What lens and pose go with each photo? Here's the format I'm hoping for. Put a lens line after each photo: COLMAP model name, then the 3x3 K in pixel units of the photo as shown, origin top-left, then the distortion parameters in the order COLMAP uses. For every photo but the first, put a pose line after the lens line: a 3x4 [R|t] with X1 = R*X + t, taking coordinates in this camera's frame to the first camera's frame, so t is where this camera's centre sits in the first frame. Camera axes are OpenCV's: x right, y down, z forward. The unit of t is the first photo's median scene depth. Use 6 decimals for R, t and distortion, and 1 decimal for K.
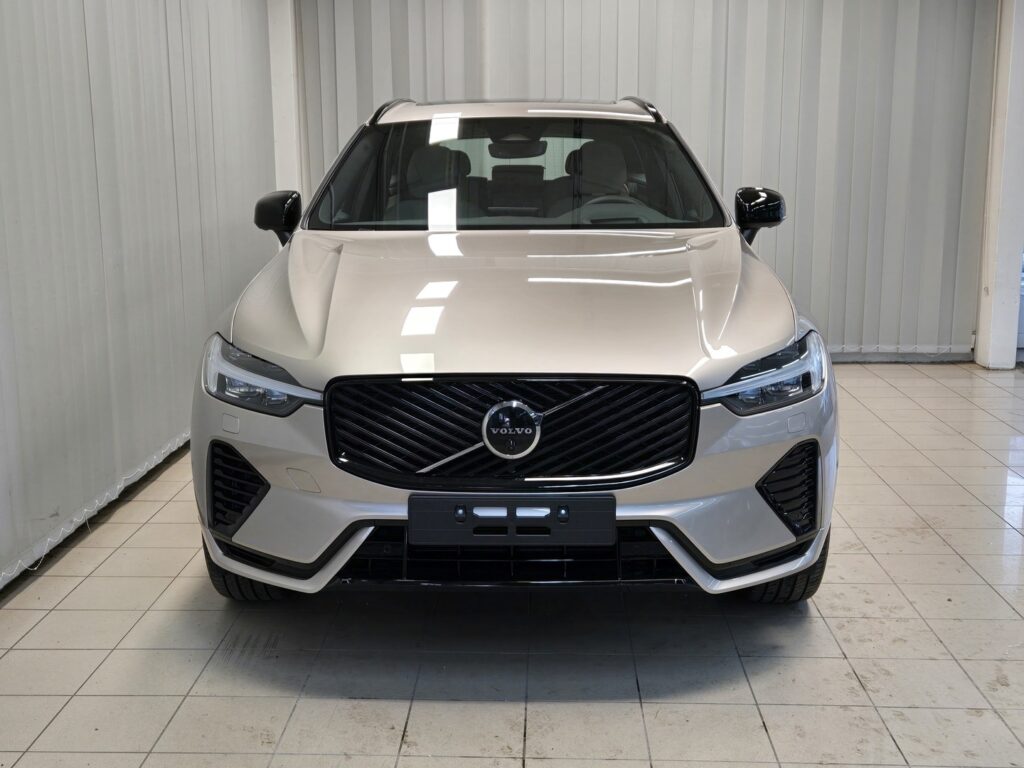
lens RADIAL K [[1212.8, 0, 493.0], [0, 1212.8, 325.2], [0, 0, 1]] dist [0.151842, -0.169242]
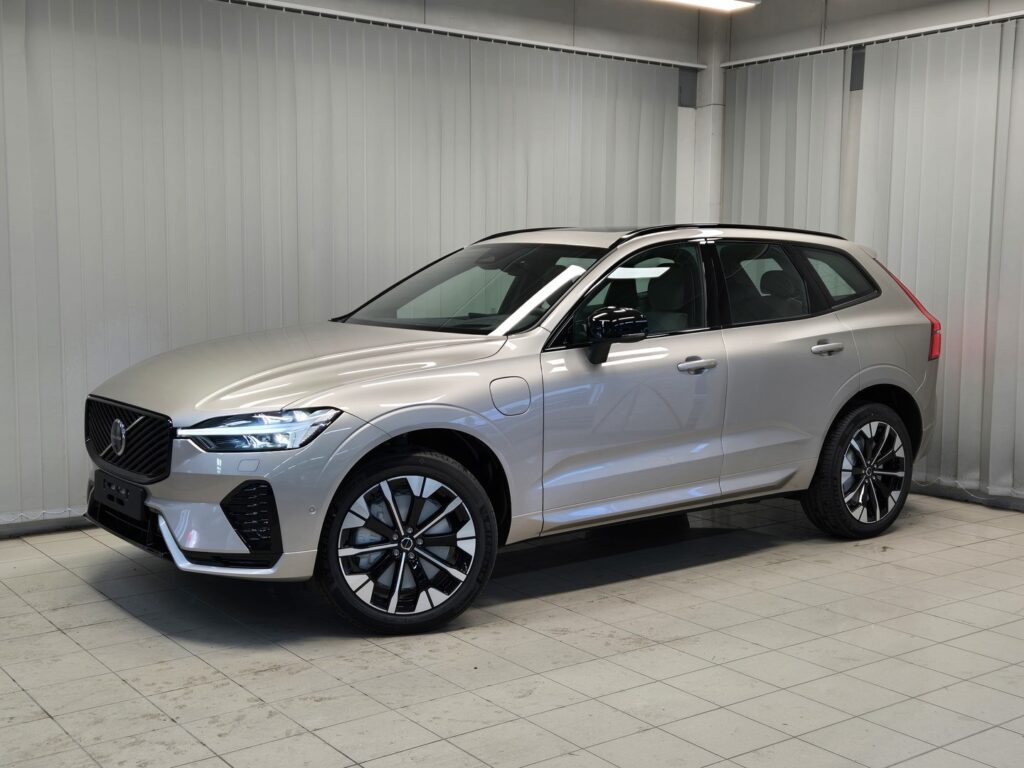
lens RADIAL K [[1206.3, 0, 512.0], [0, 1206.3, 384.0], [0, 0, 1]] dist [0.059530, 0.034808]
pose [[0.620104, 0.085539, -0.779842, 1.403364], [-0.127499, 0.991811, 0.007407, -0.049324], [0.774090, 0.094836, 0.625932, 0.371560]]
